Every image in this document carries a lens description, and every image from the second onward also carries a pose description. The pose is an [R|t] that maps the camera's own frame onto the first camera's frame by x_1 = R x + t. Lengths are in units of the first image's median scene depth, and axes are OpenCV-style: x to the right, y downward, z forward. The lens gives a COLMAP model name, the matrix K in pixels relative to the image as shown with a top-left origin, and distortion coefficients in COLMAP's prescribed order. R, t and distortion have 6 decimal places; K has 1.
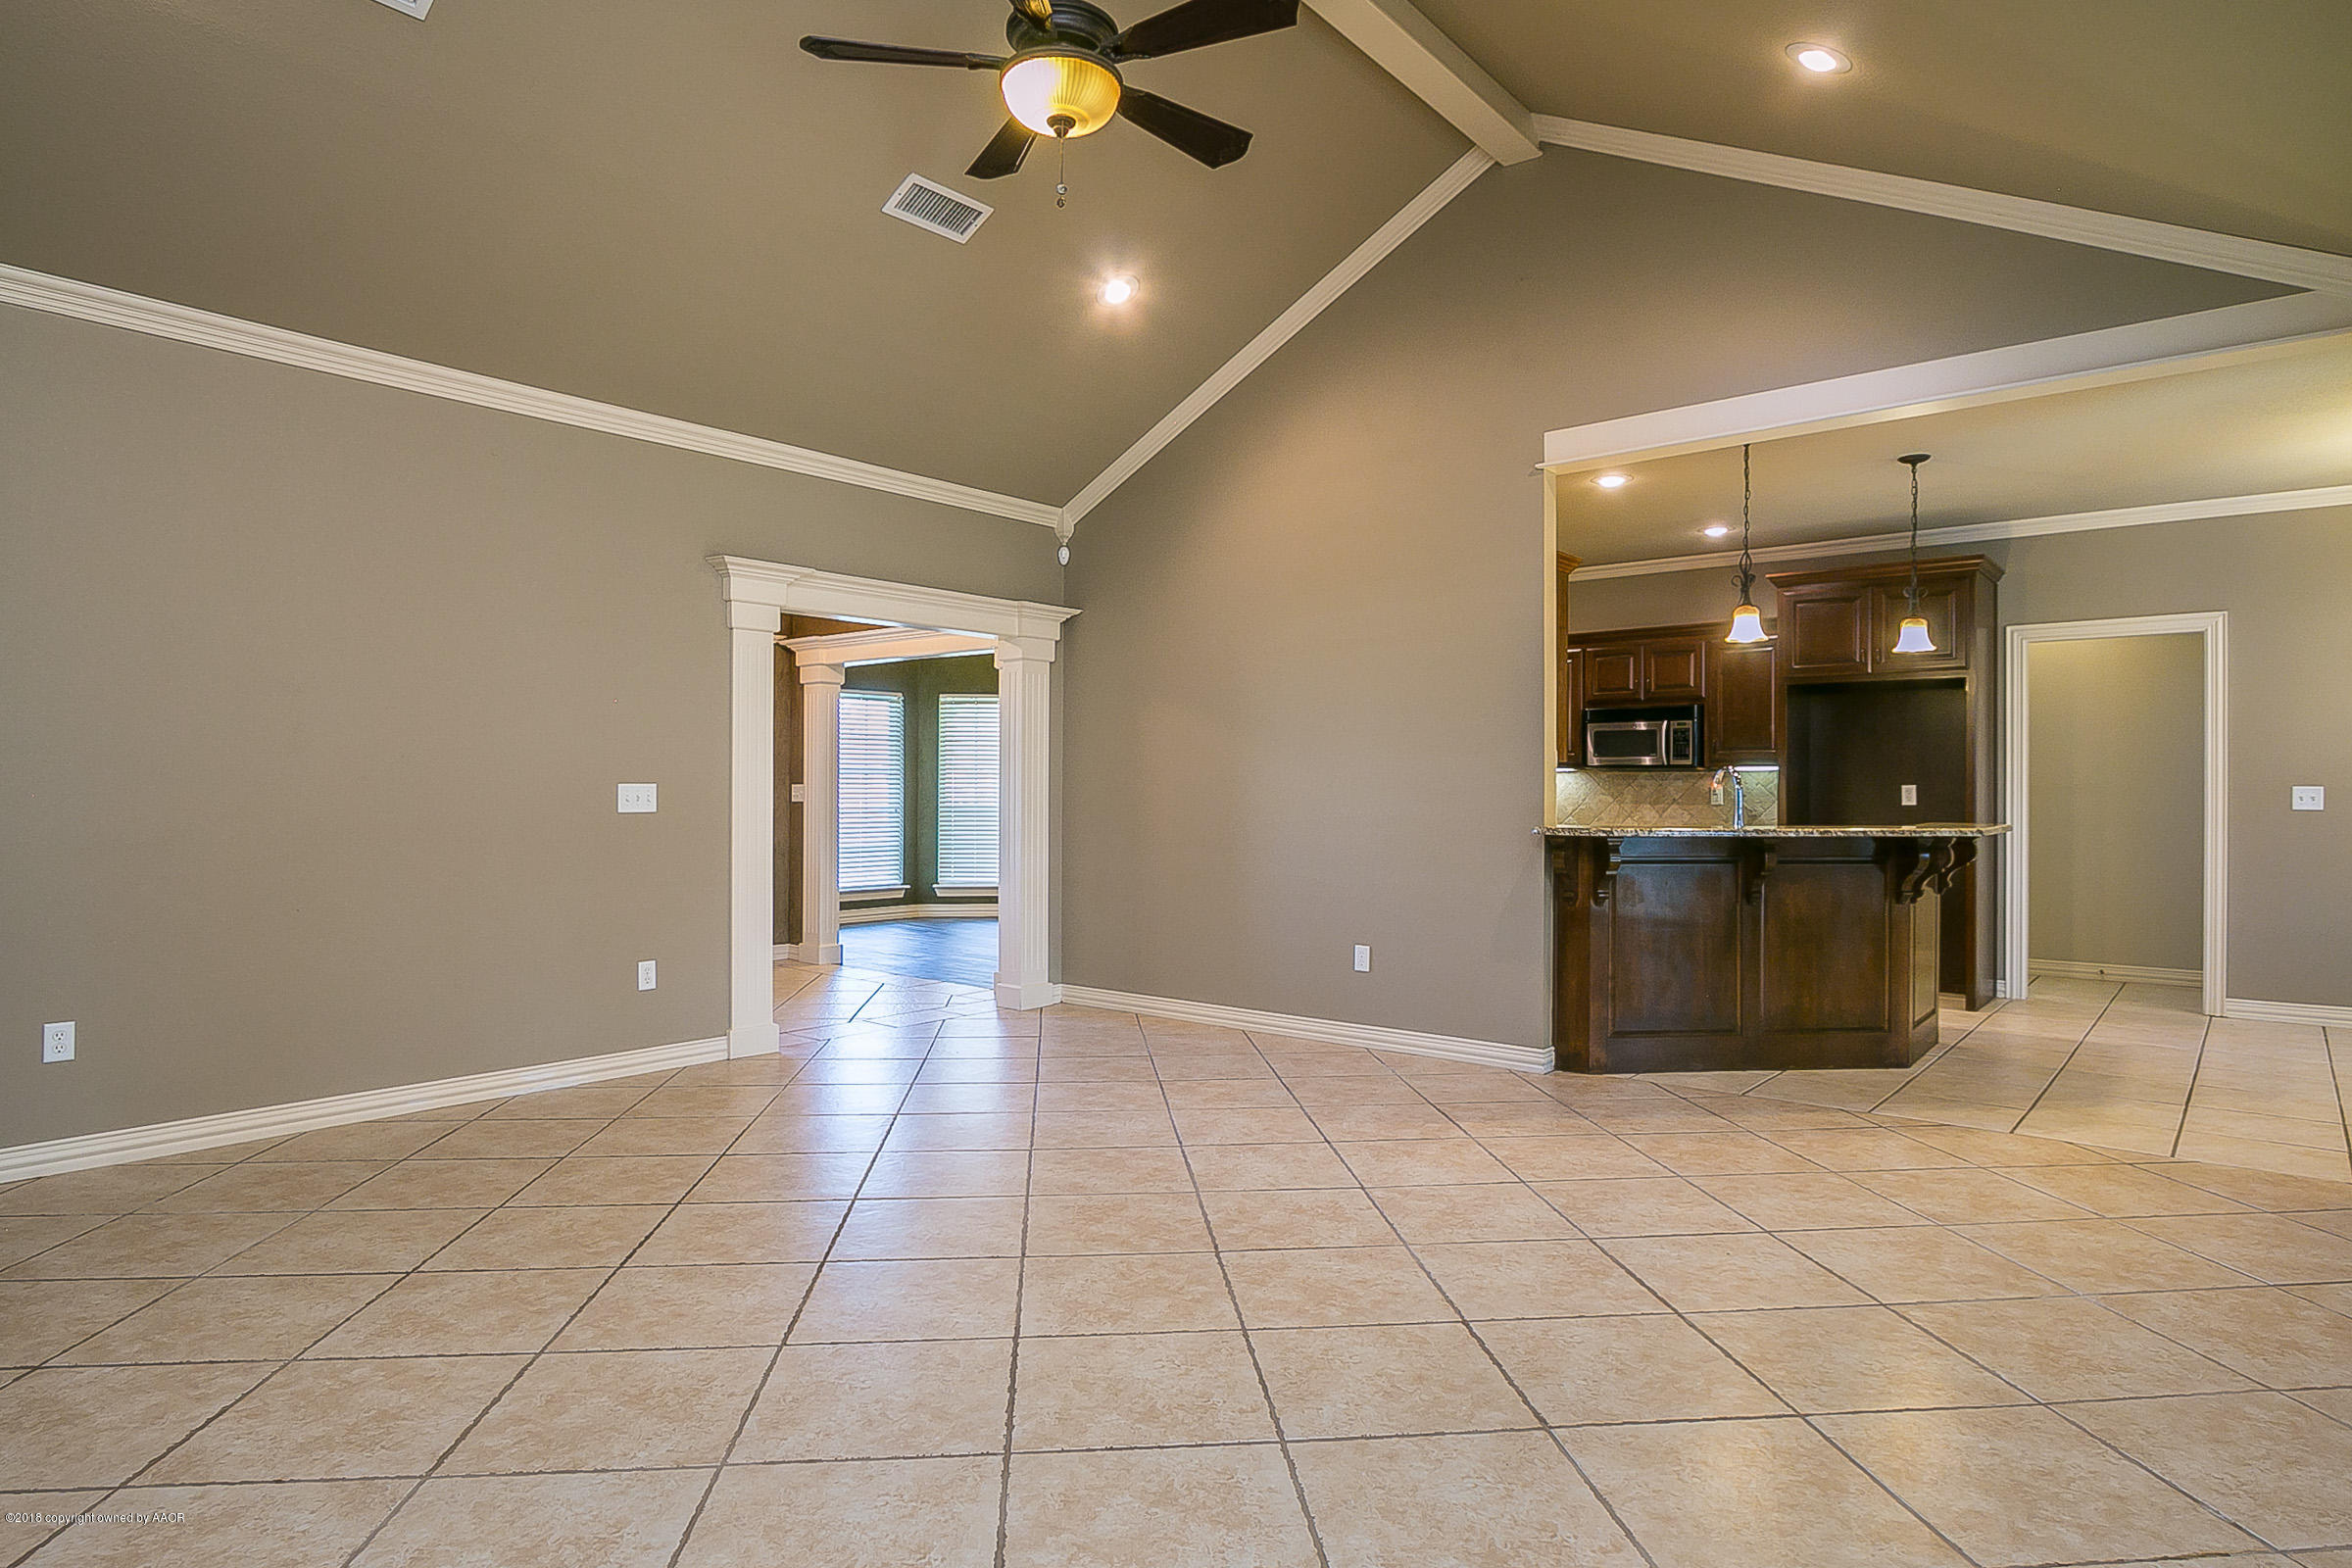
lens RADIAL K [[1381.9, 0, 1270.8], [0, 1381.9, 786.7], [0, 0, 1]] dist [-0.000768, 0.000184]
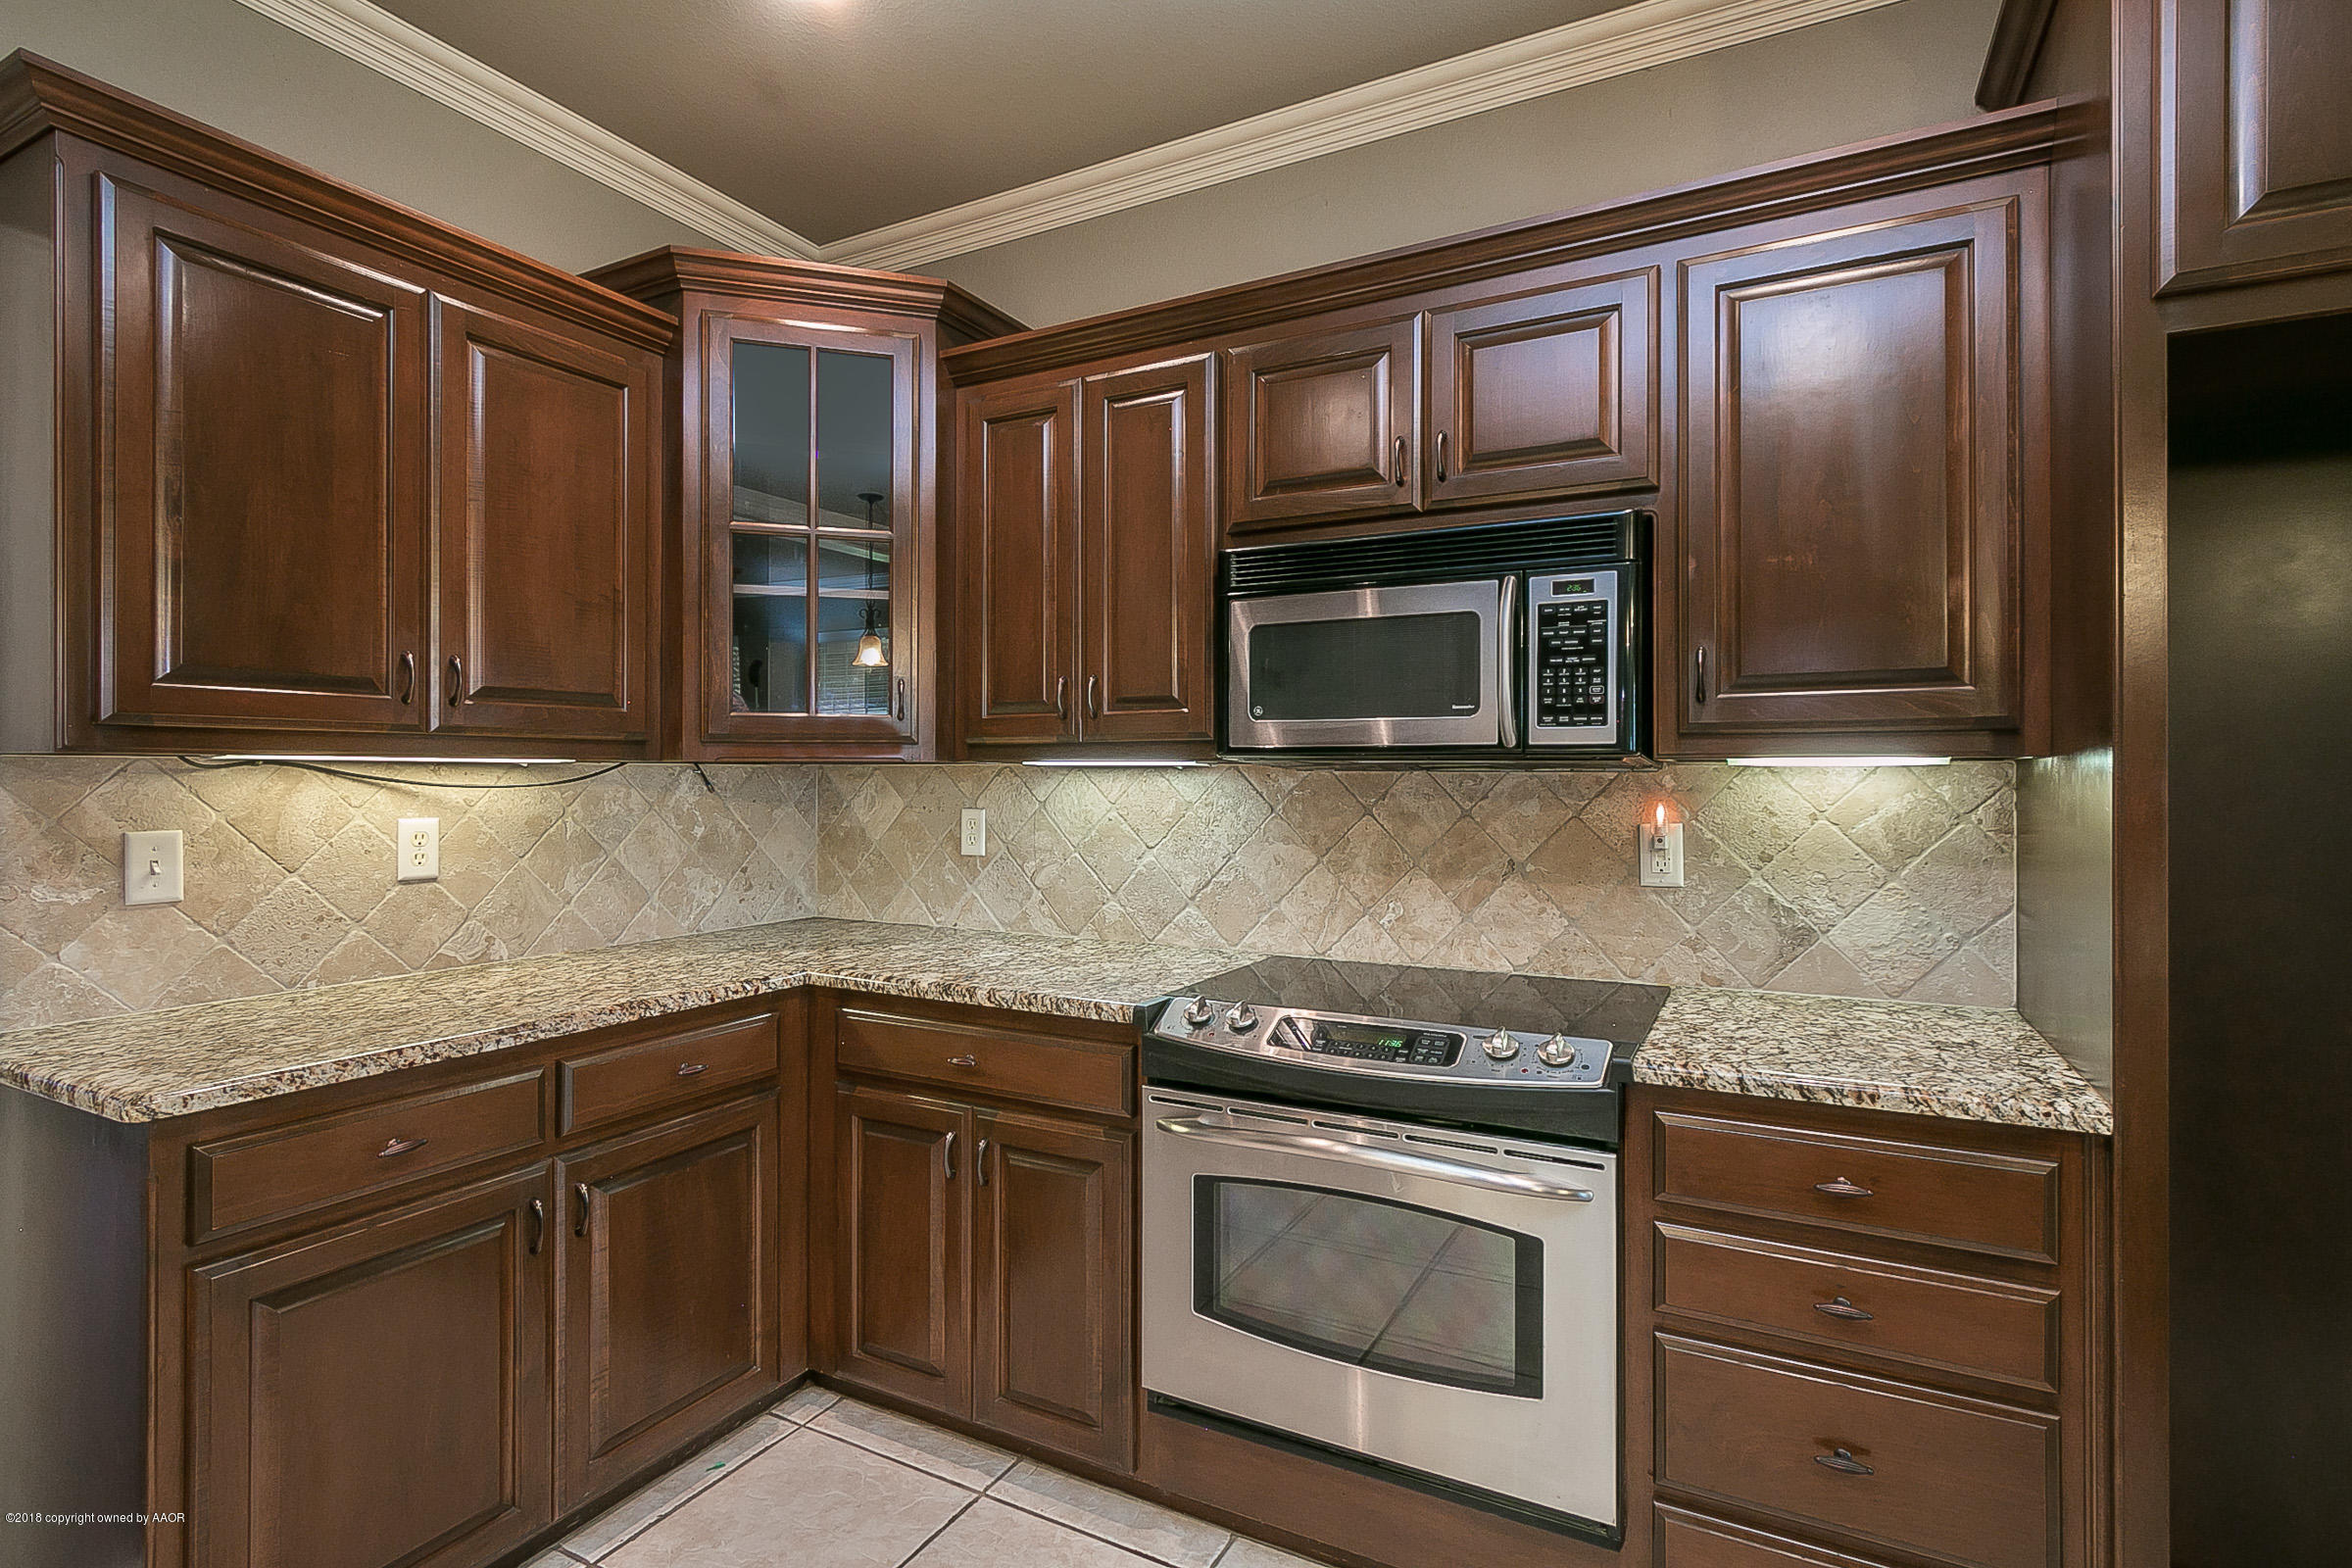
lens RADIAL K [[1123.2, 0, 1248.4], [0, 1123.2, 775.3], [0, 0, 1]] dist [-0.001764, -0.000358]
pose [[0.984273, 0.000257, 0.176653, 0.201995], [-0.000455, 0.999999, 0.001077, -0.010659], [-0.176653, -0.001140, 0.984273, 0.809535]]
